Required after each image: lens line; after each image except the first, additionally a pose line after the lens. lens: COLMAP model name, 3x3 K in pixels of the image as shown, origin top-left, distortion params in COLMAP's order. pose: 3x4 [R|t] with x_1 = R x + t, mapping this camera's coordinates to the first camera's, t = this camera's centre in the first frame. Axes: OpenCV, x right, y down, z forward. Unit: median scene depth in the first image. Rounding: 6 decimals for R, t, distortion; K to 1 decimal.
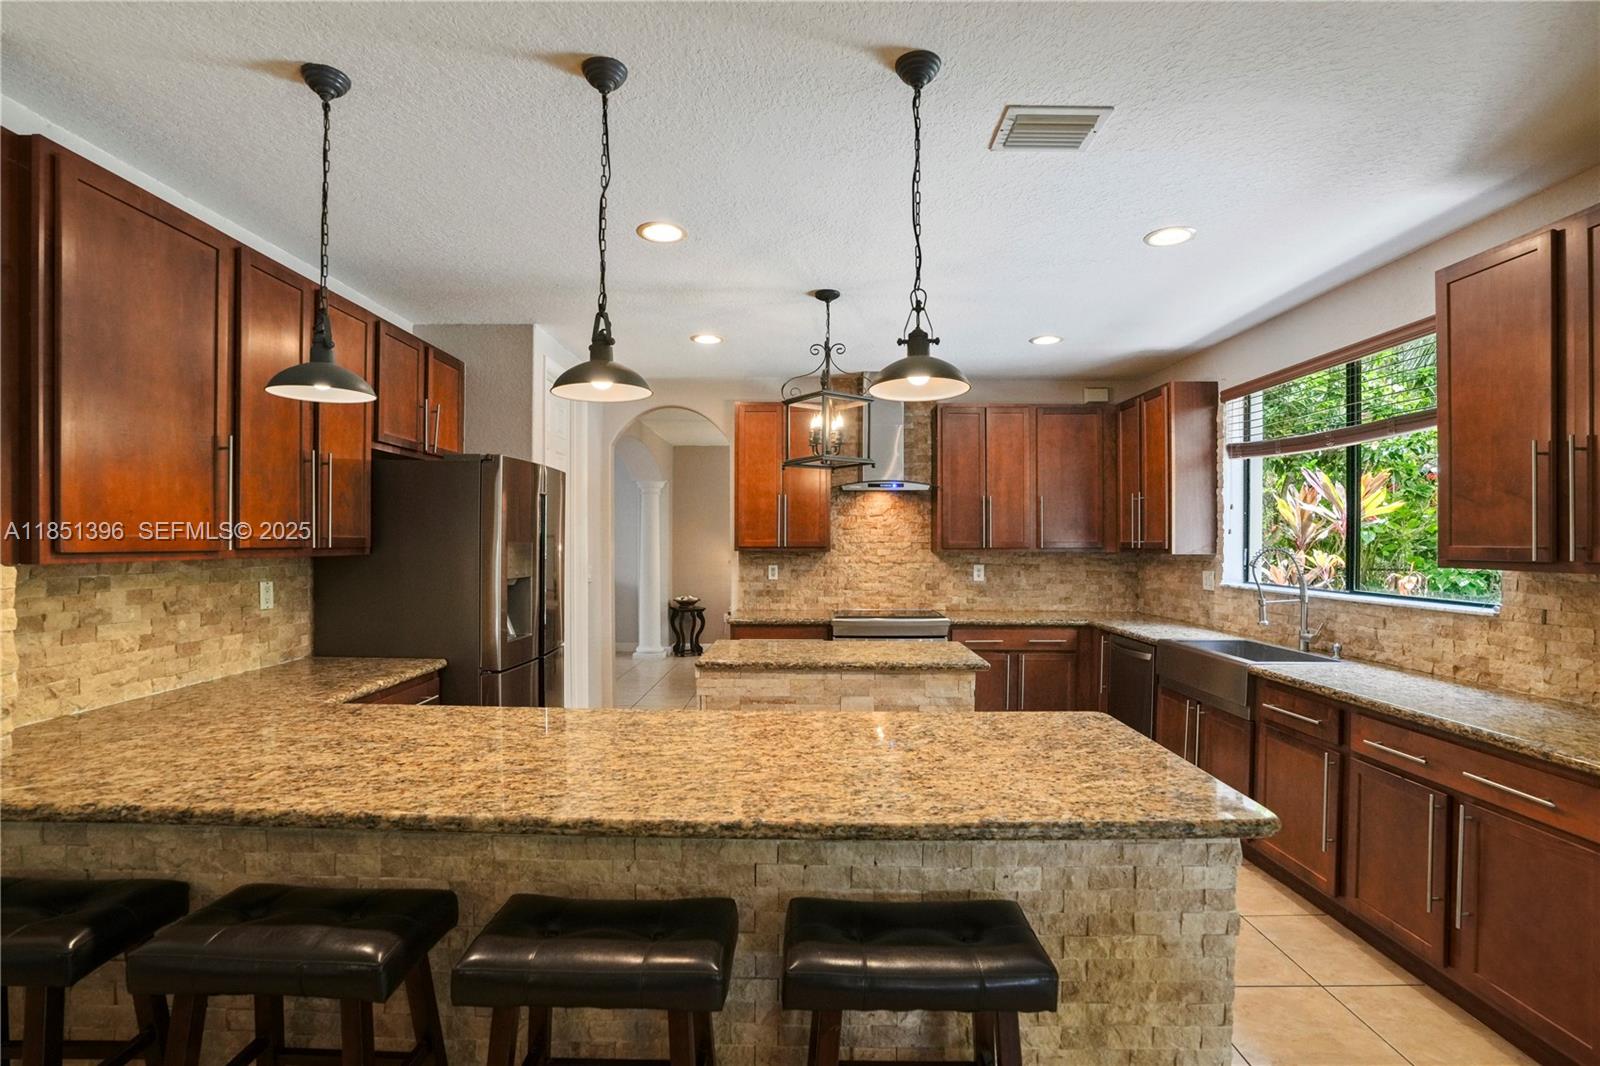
lens RADIAL K [[745.9, 0, 807.6], [0, 745.9, 534.6], [0, 0, 1]] dist [-0.063382, 0.022938]
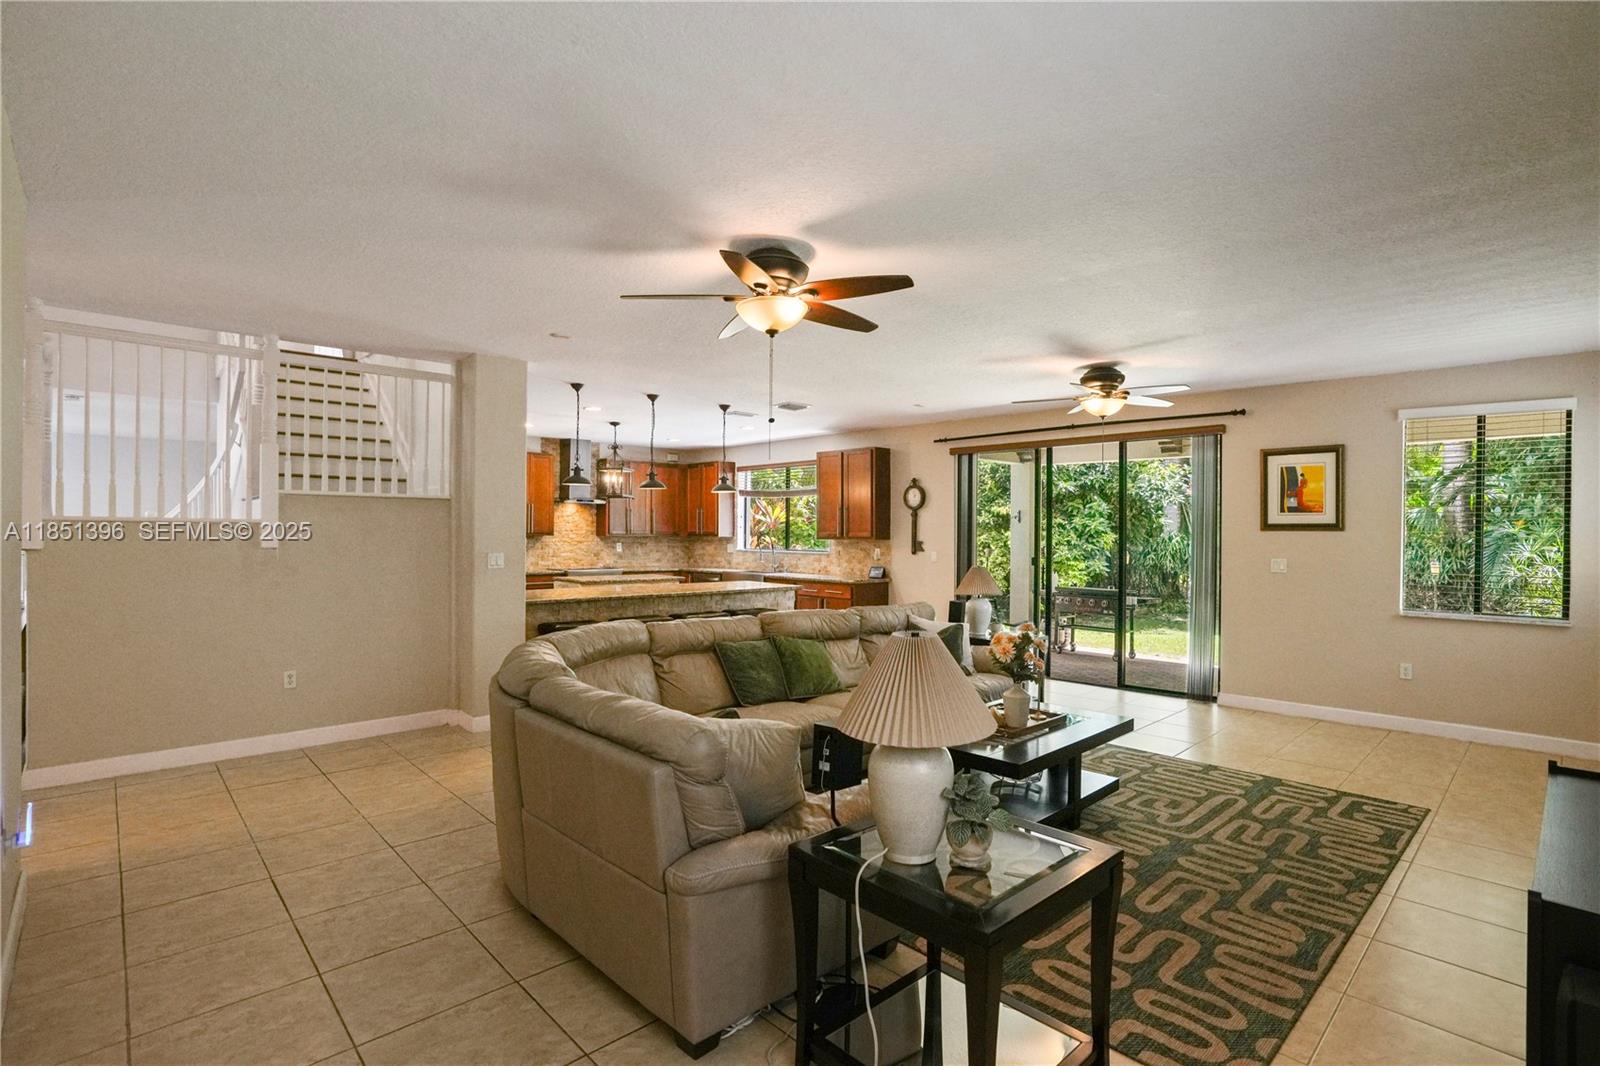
lens RADIAL K [[745.9, 0, 807.6], [0, 745.9, 534.6], [0, 0, 1]] dist [-0.063382, 0.022938]
pose [[0.712271, 0.002415, 0.701901, -0.955875], [-0.012027, 0.999889, 0.008765, -0.003843], [-0.701802, -0.014685, 0.712221, -0.868558]]
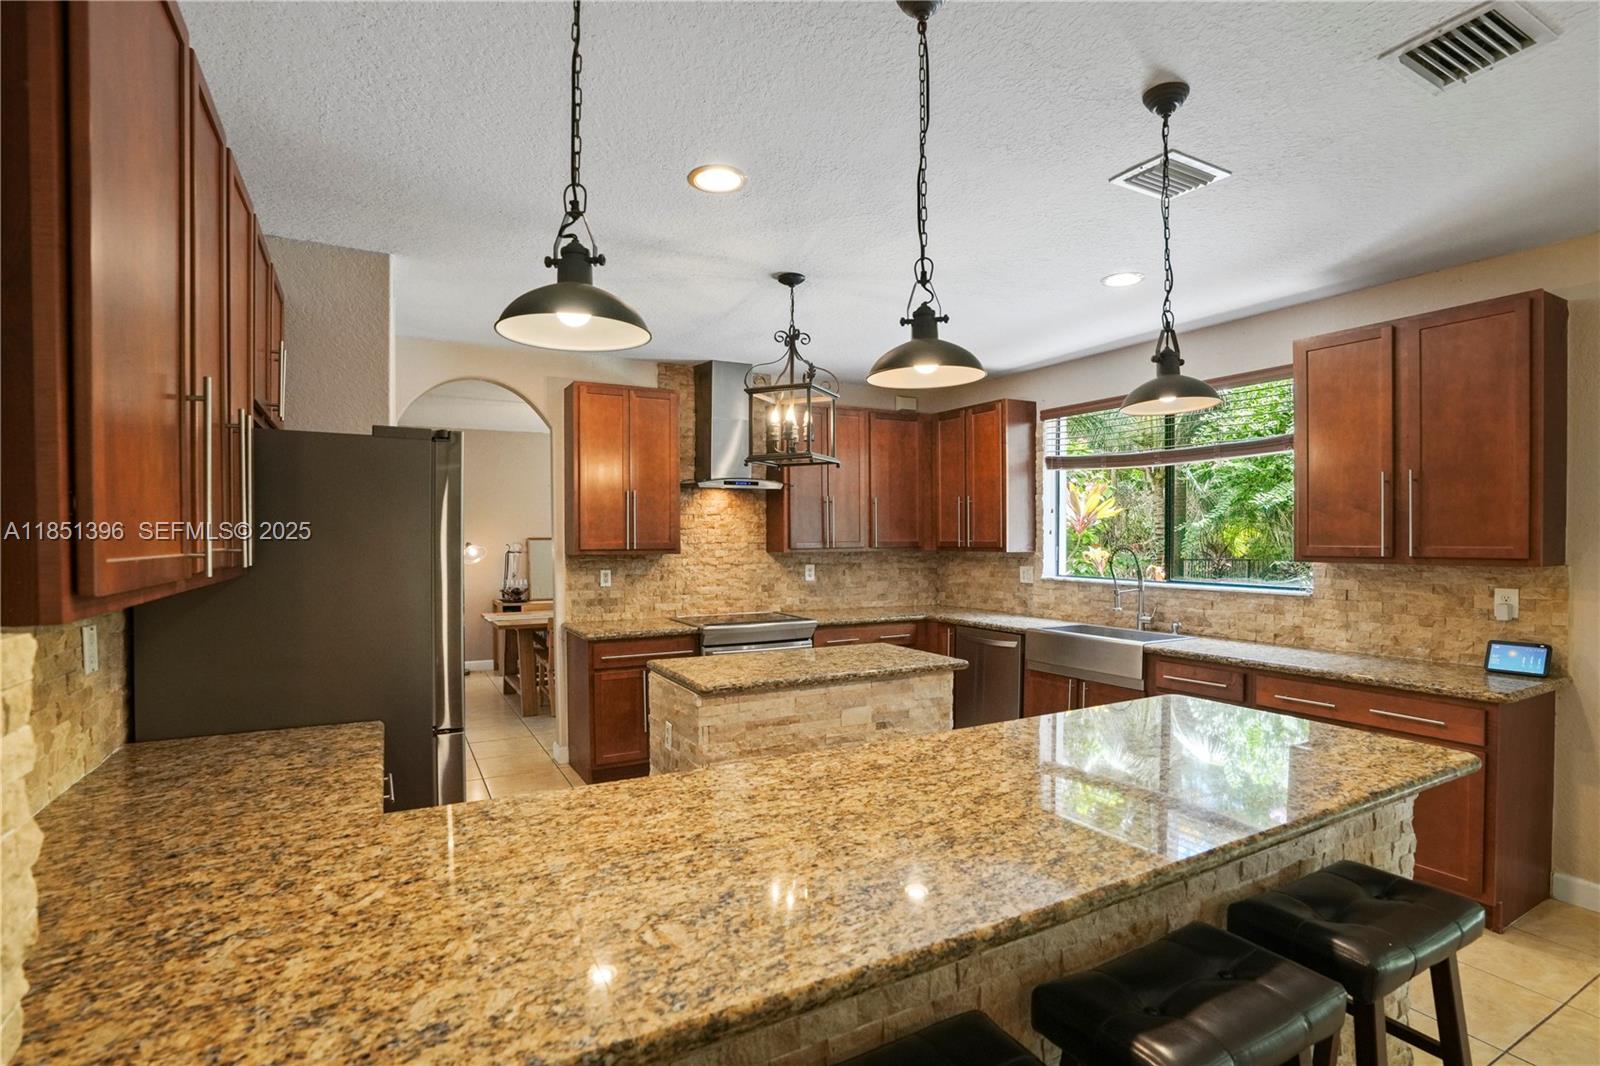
lens RADIAL K [[763.0, 0, 800.0], [0, 763.0, 533.0], [0, 0, 1]] dist [-0.050747, 0.000565]
pose [[0.874168, -0.001970, 0.485619, -0.353087], [-0.000014, 0.999992, 0.004082, -0.007728], [-0.485623, -0.003575, 0.874161, 0.135515]]
